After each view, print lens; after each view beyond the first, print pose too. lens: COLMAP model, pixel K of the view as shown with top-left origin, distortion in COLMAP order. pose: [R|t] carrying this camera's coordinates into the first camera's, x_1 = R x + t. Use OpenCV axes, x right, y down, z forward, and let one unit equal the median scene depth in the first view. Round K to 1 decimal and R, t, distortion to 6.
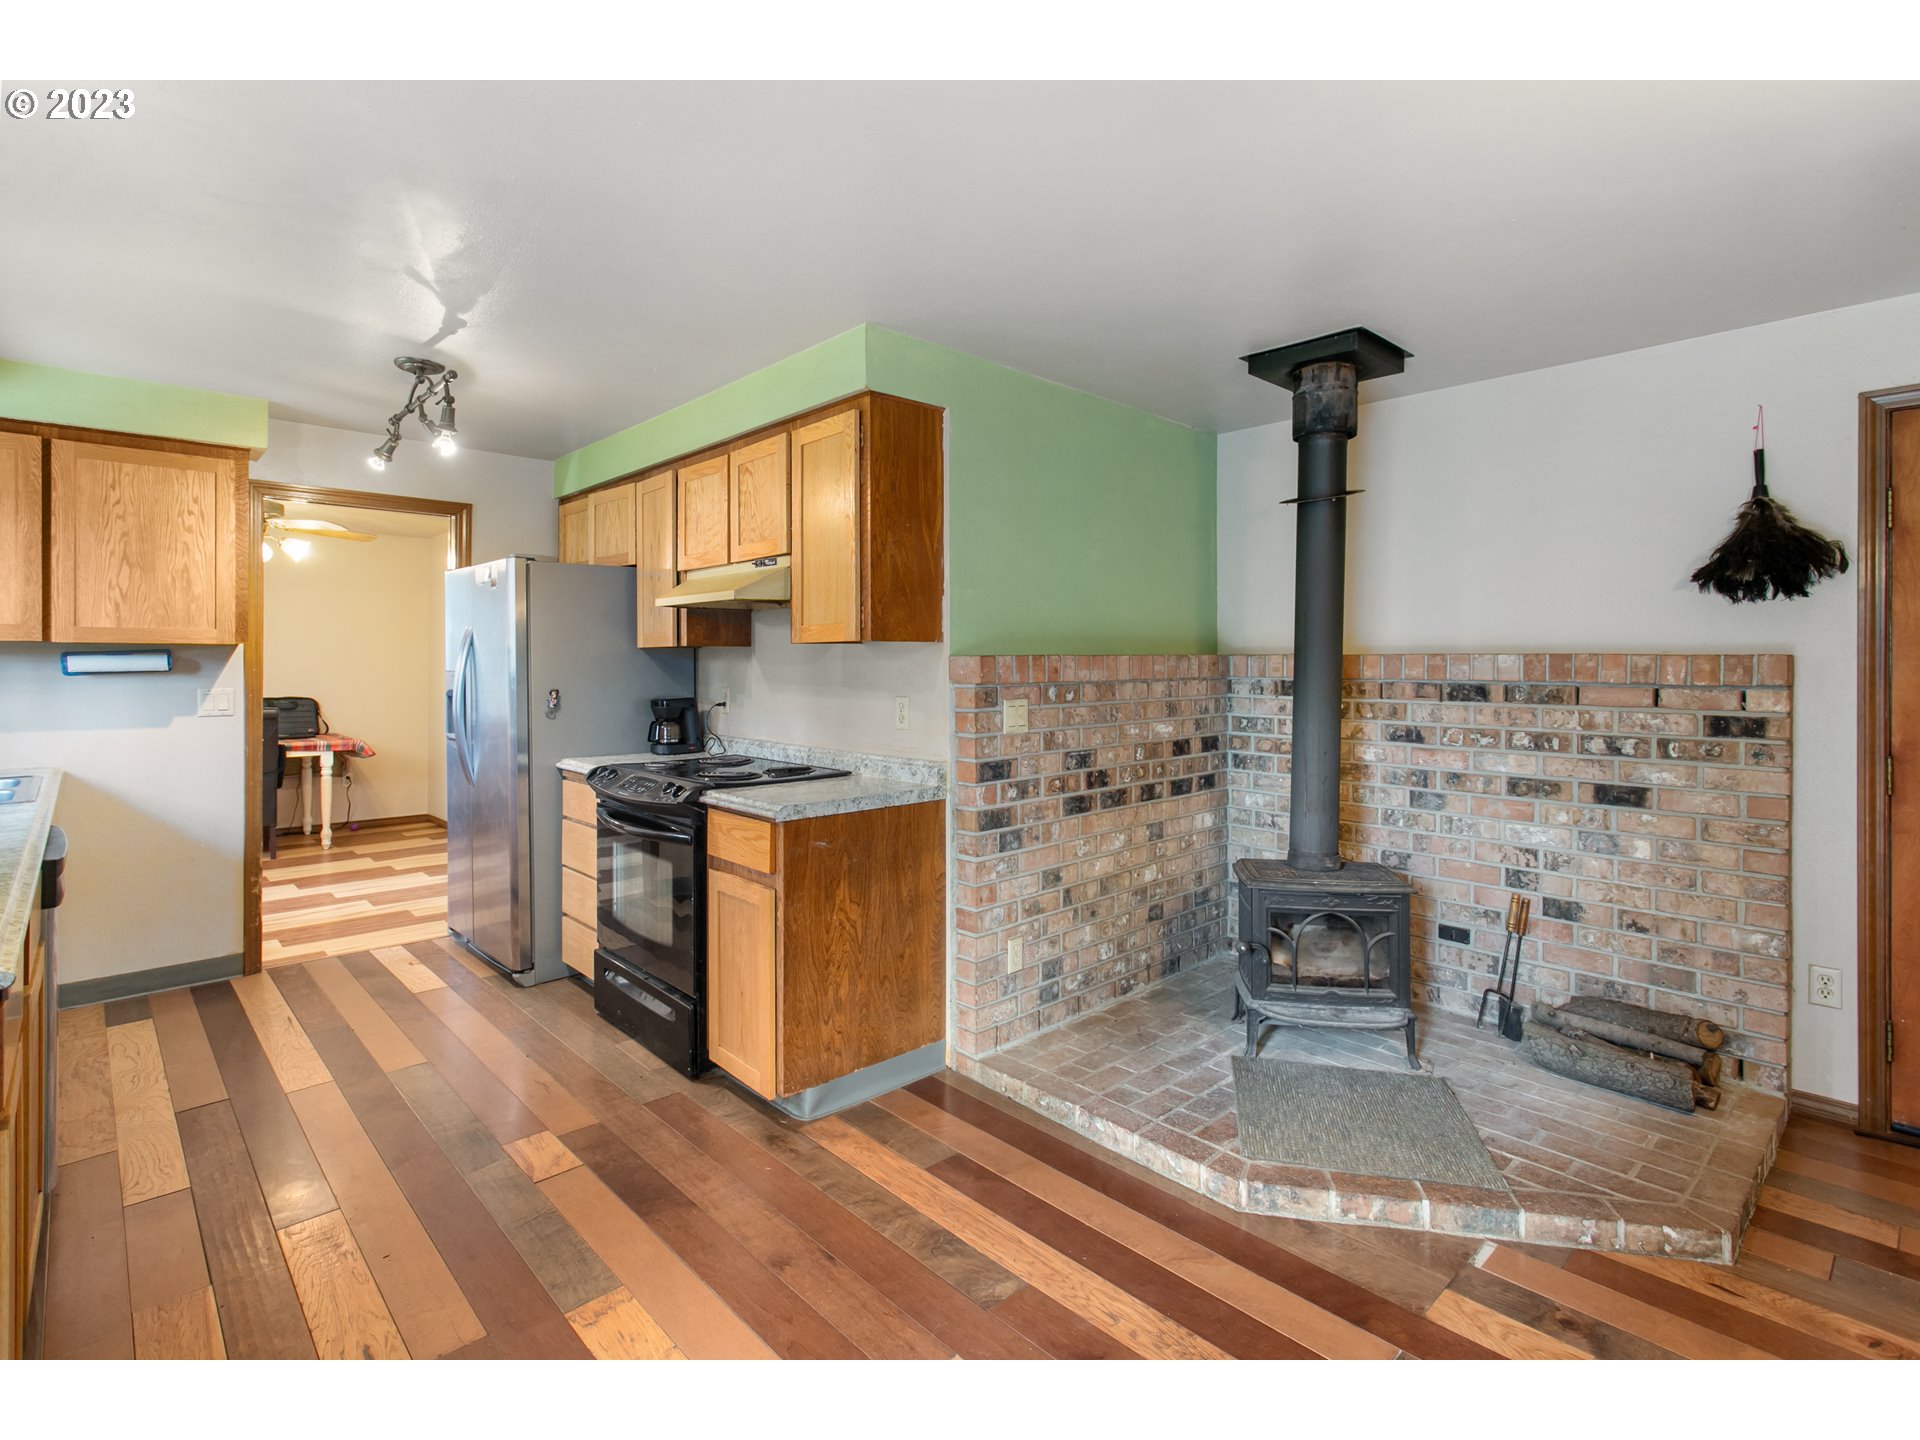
lens RADIAL K [[924.7, 0, 965.1], [0, 924.7, 663.7], [0, 0, 1]] dist [0.008728, 0.000460]
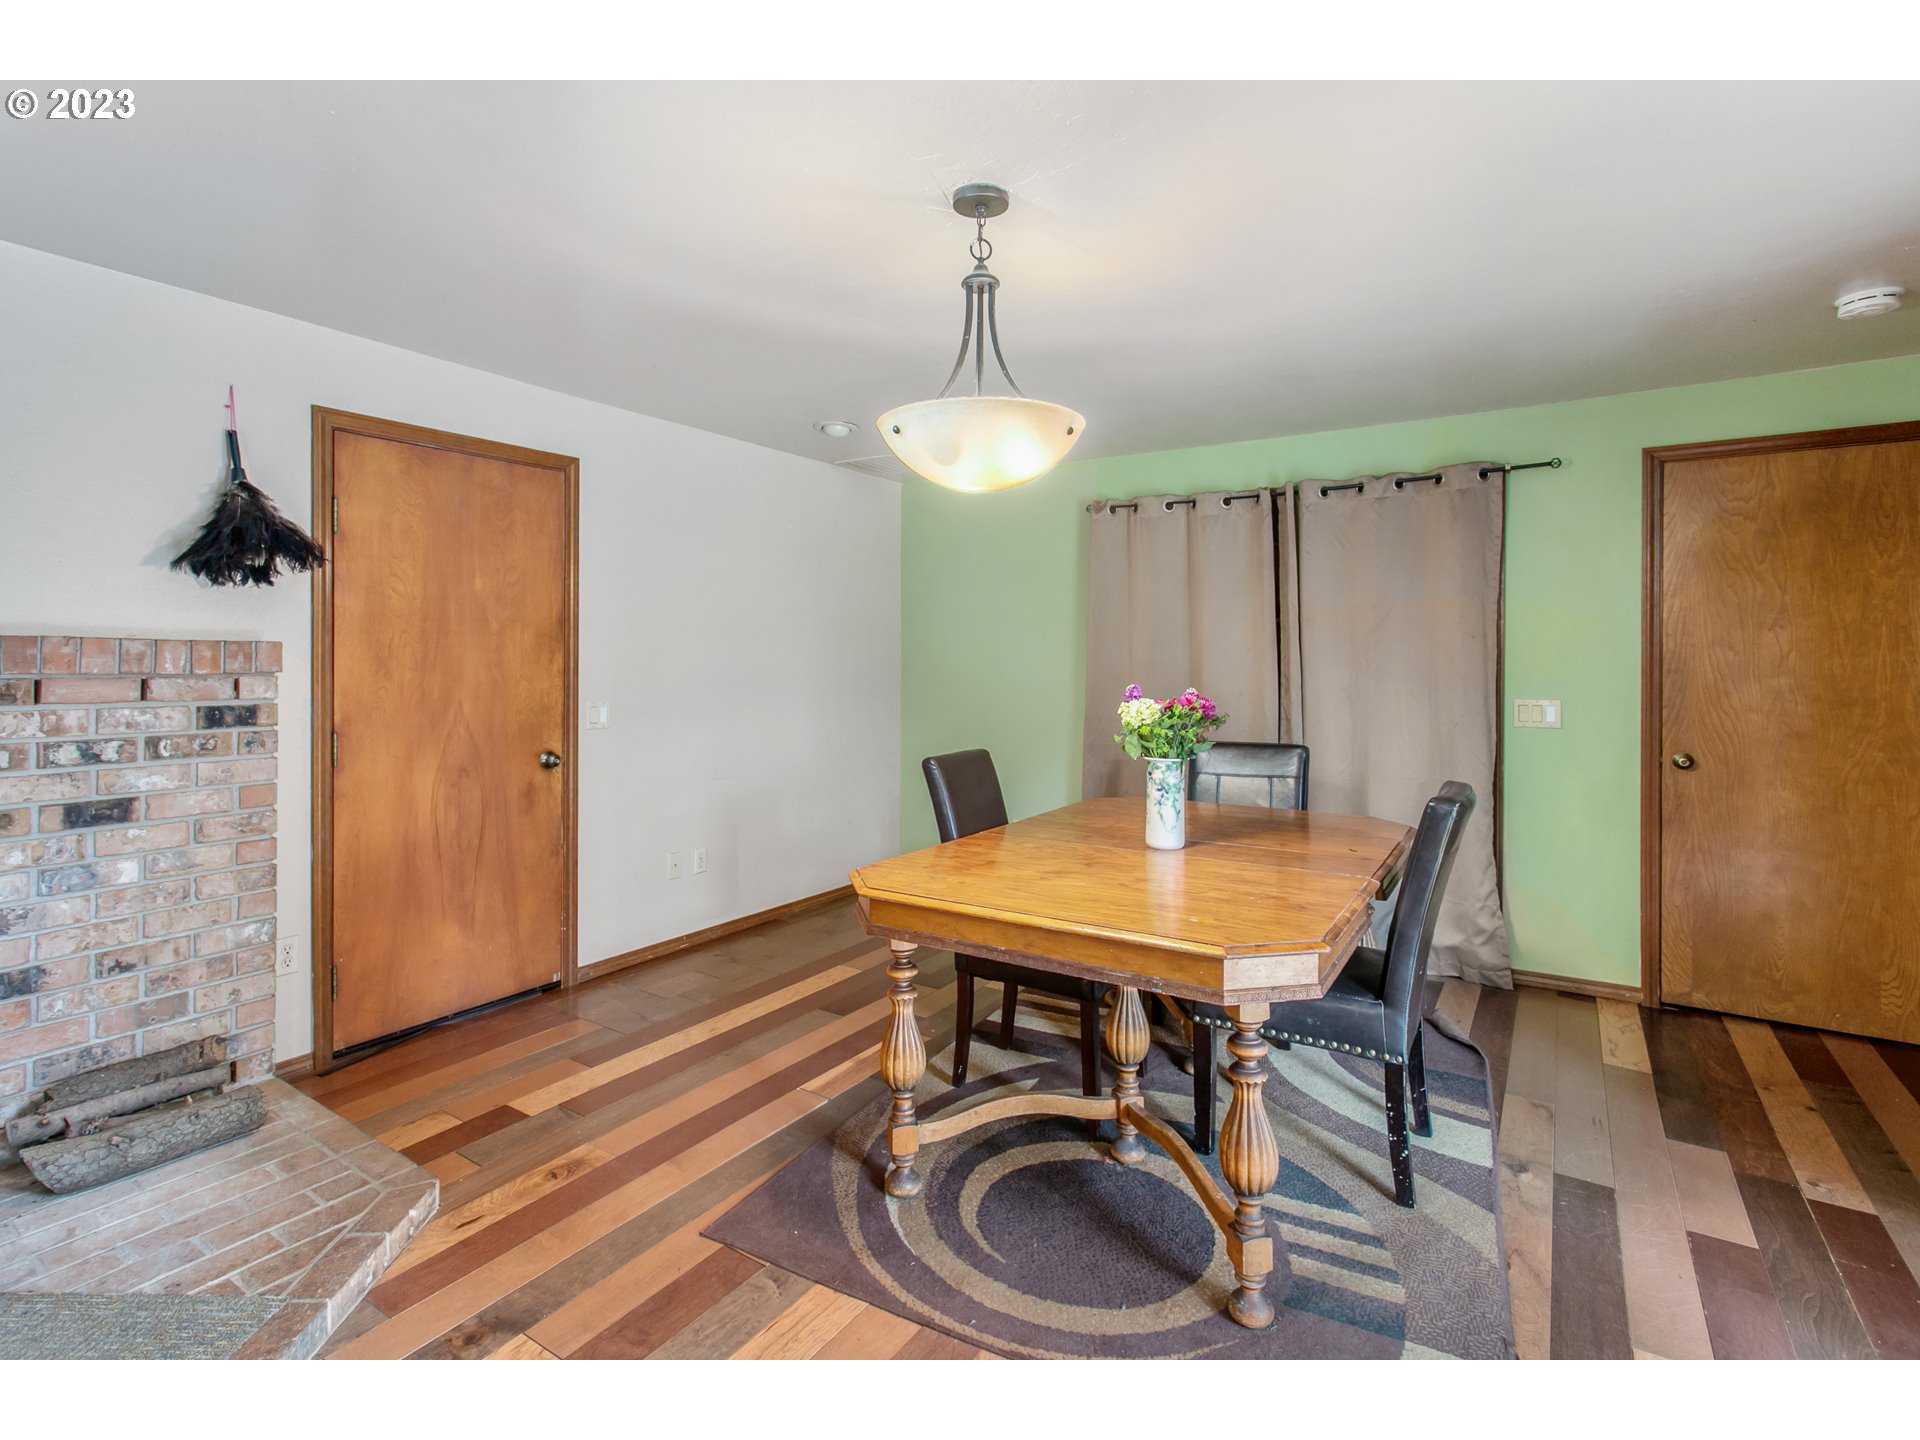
lens RADIAL K [[941.5, 0, 926.8], [0, 941.5, 658.3], [0, 0, 1]] dist [-0.002078, 0.000561]
pose [[-0.217986, -0.004699, 0.975941, -0.256519], [-0.002999, 0.999987, 0.004145, 0.001996], [-0.975947, -0.002023, -0.217997, 0.489194]]
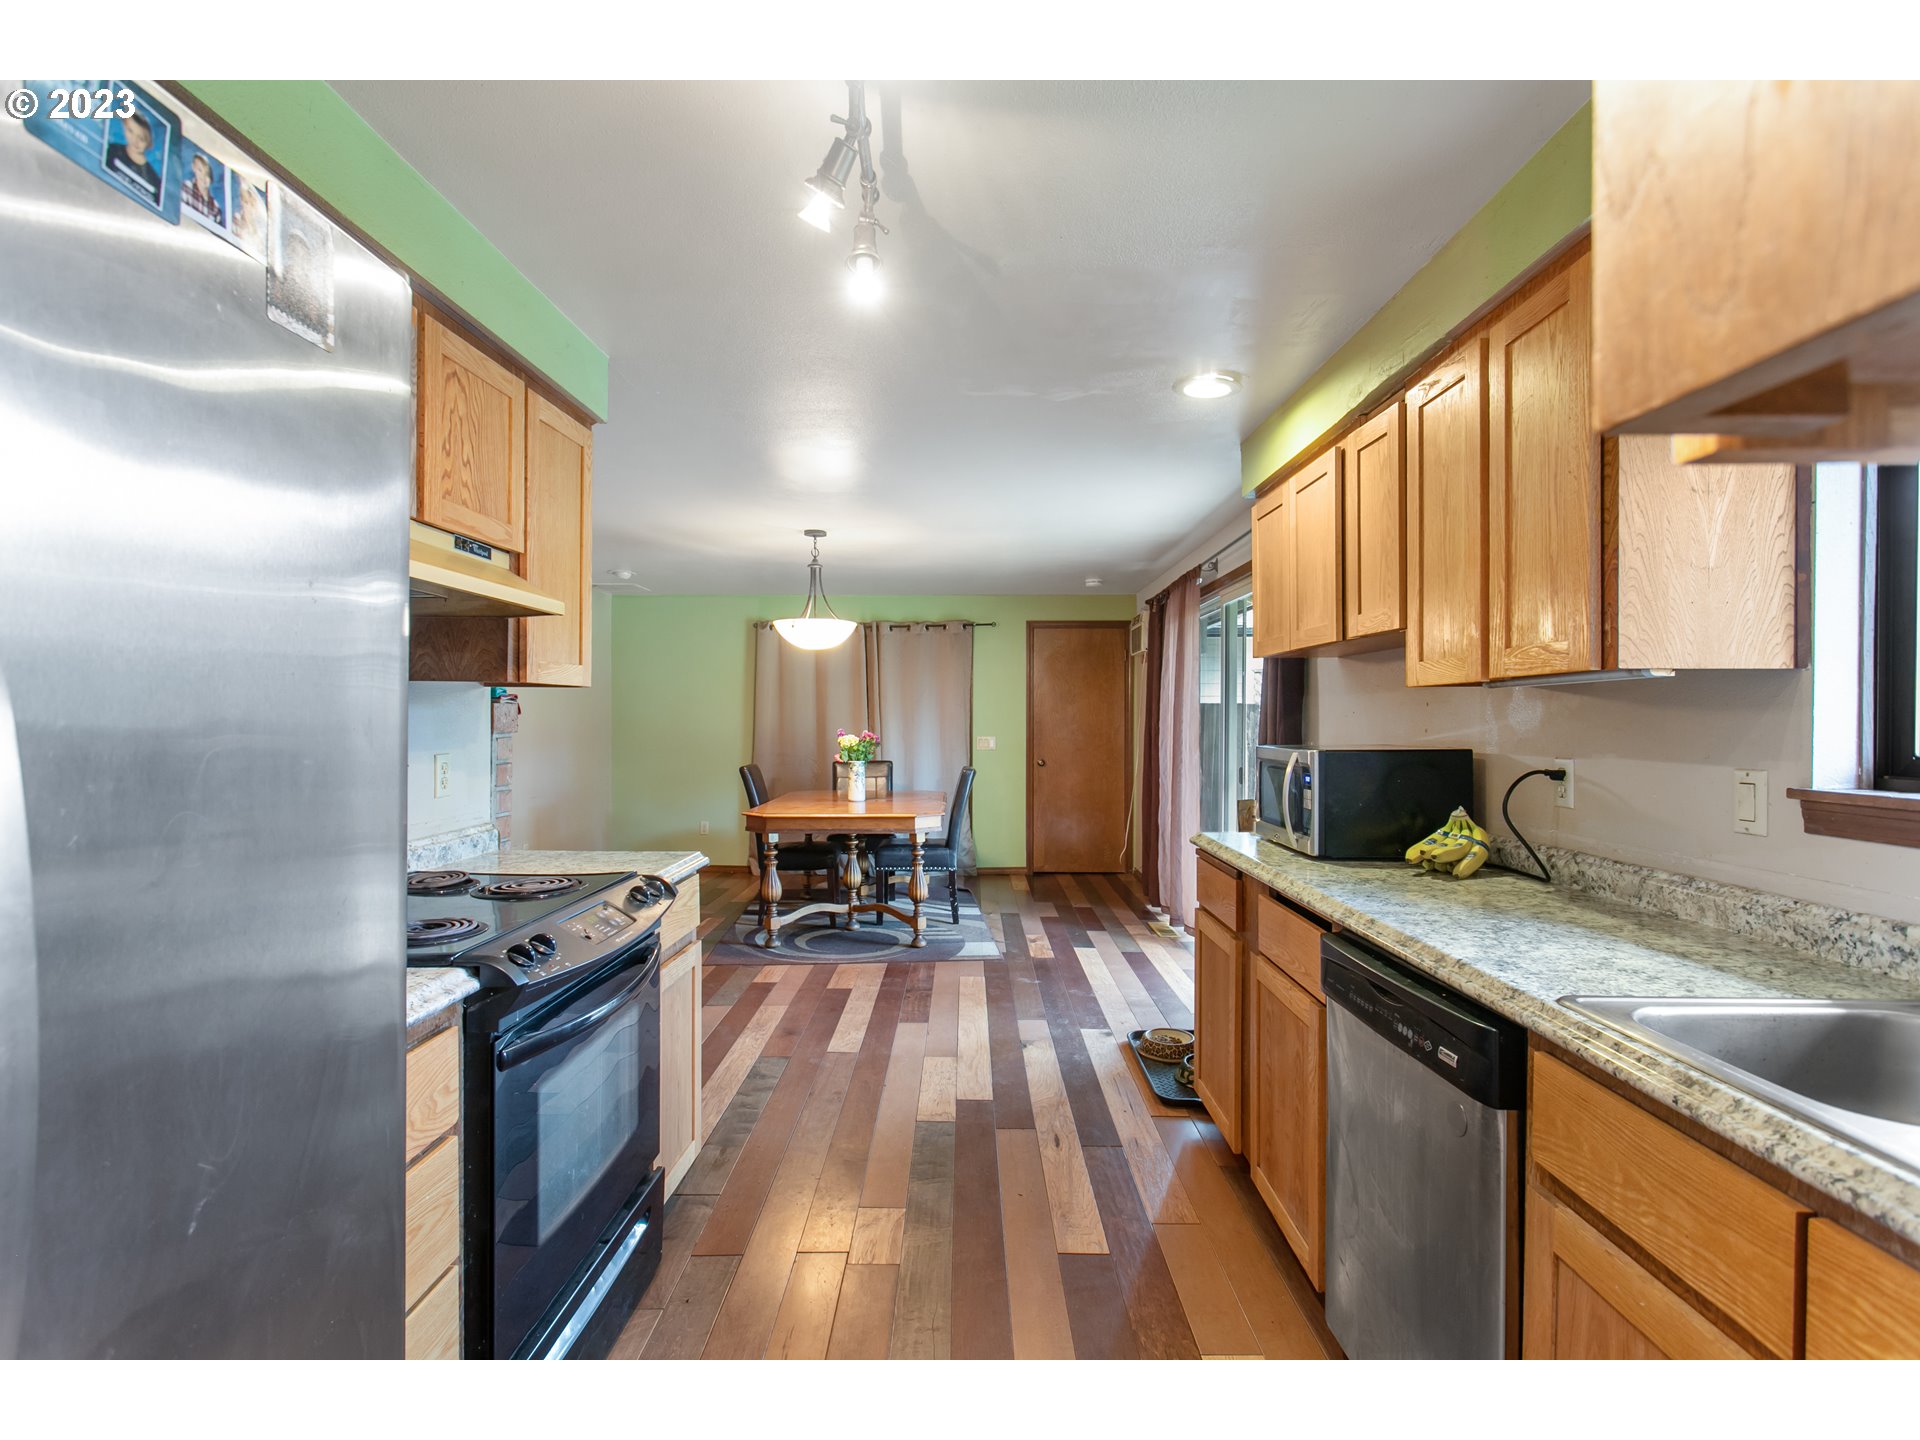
lens RADIAL K [[911.2, 0, 954.3], [0, 911.2, 711.9], [0, 0, 1]] dist [-0.001341, 0.002113]
pose [[-0.713498, 0.002448, 0.700653, -1.082687], [-0.001958, 0.999983, -0.005487, 0.005903], [-0.700655, -0.005287, -0.713481, 1.482056]]
